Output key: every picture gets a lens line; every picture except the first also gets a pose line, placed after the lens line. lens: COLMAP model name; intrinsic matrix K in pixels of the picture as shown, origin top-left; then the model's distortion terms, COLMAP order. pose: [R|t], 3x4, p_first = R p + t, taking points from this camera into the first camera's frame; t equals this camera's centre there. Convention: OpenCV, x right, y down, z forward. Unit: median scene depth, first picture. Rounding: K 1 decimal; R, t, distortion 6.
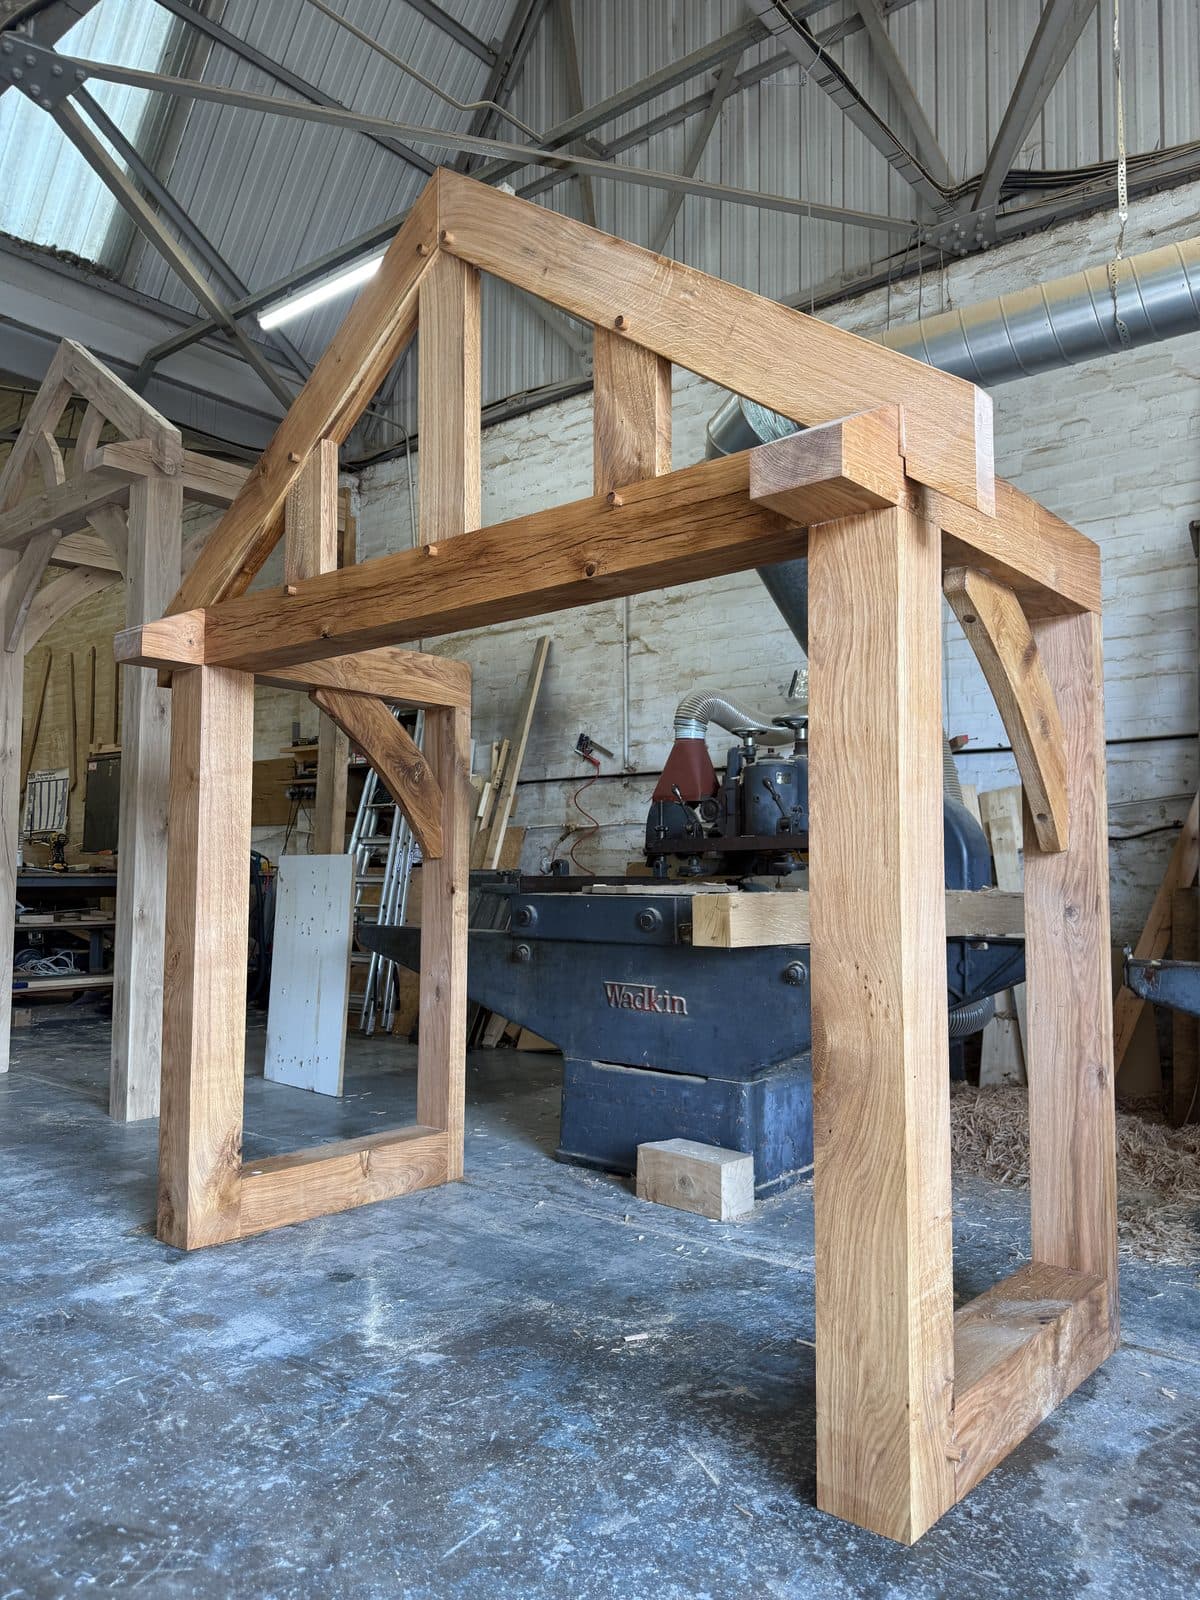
lens RADIAL K [[1143.1, 0, 600.0], [0, 1143.1, 800.0], [0, 0, 1]] dist [0.042600, -0.061699]
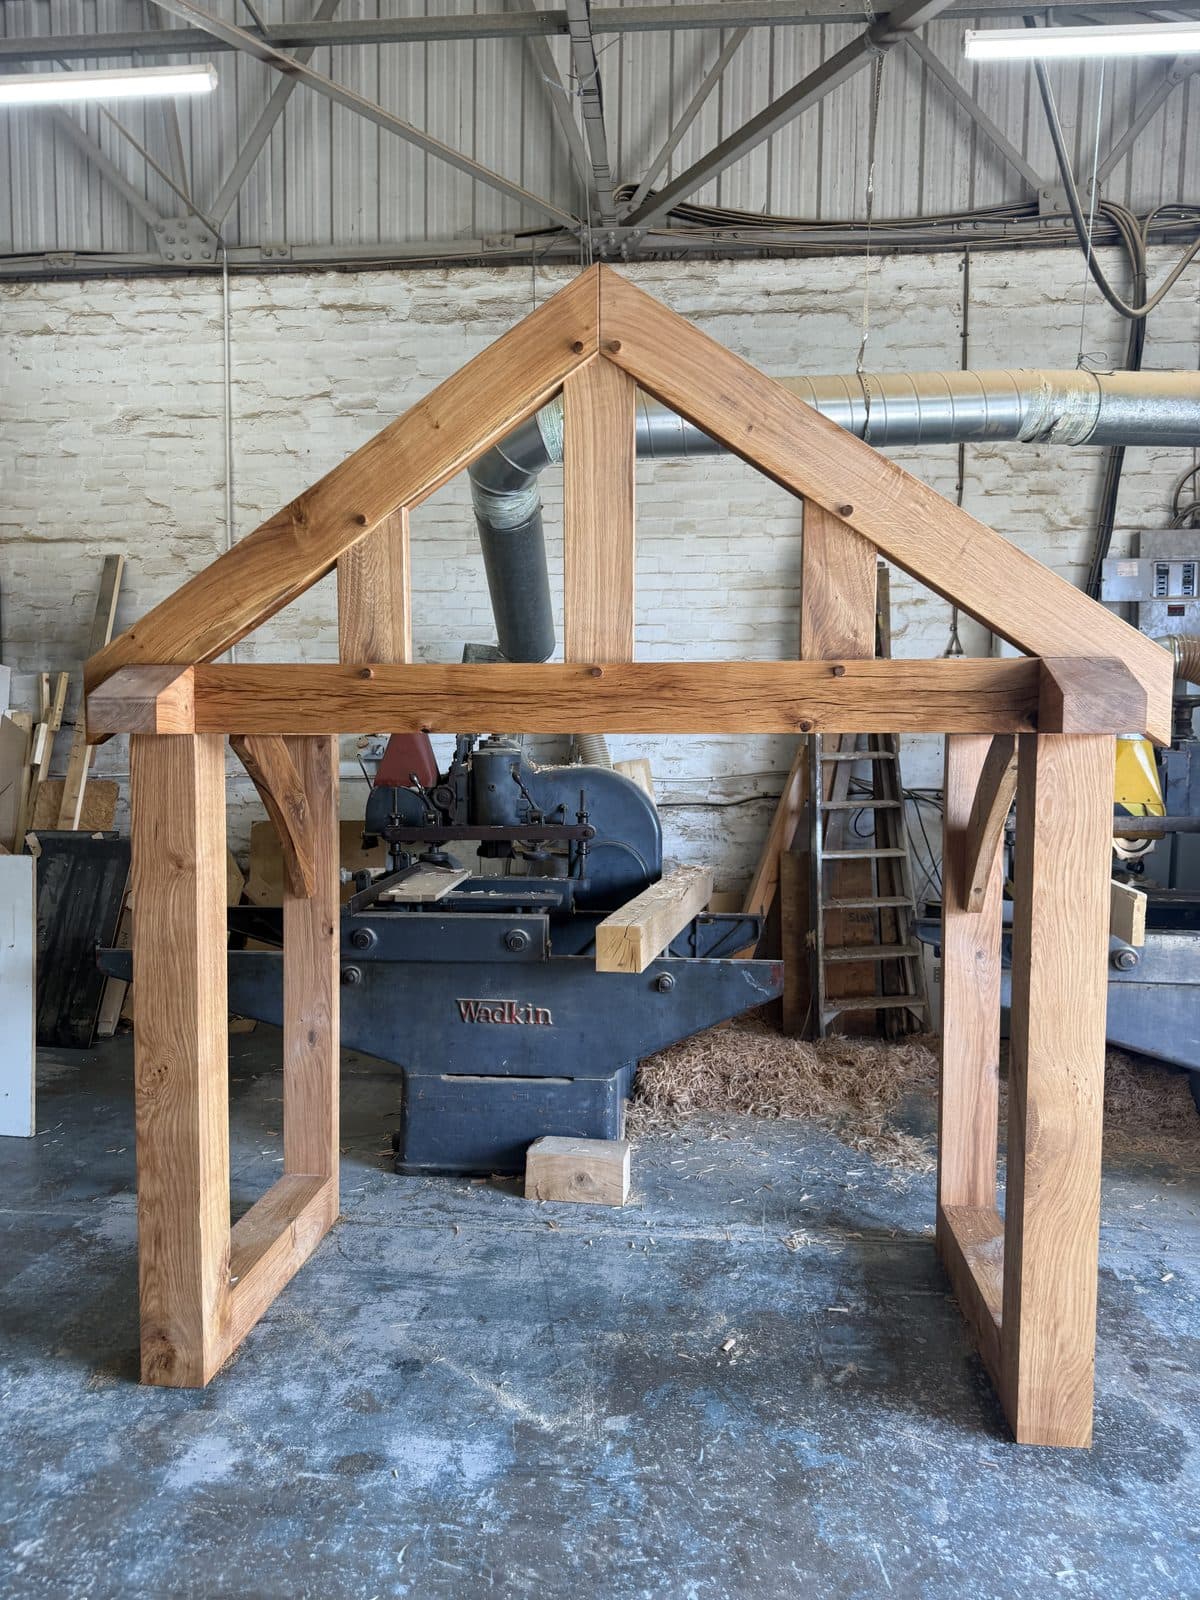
lens RADIAL K [[1134.9, 0, 600.0], [0, 1134.9, 800.0], [0, 0, 1]] dist [0.045484, -0.058737]
pose [[0.820115, -0.032200, 0.571291, -0.650756], [-0.042658, 0.992196, 0.117162, -0.200892], [-0.570606, -0.120457, 0.812342, 0.158284]]
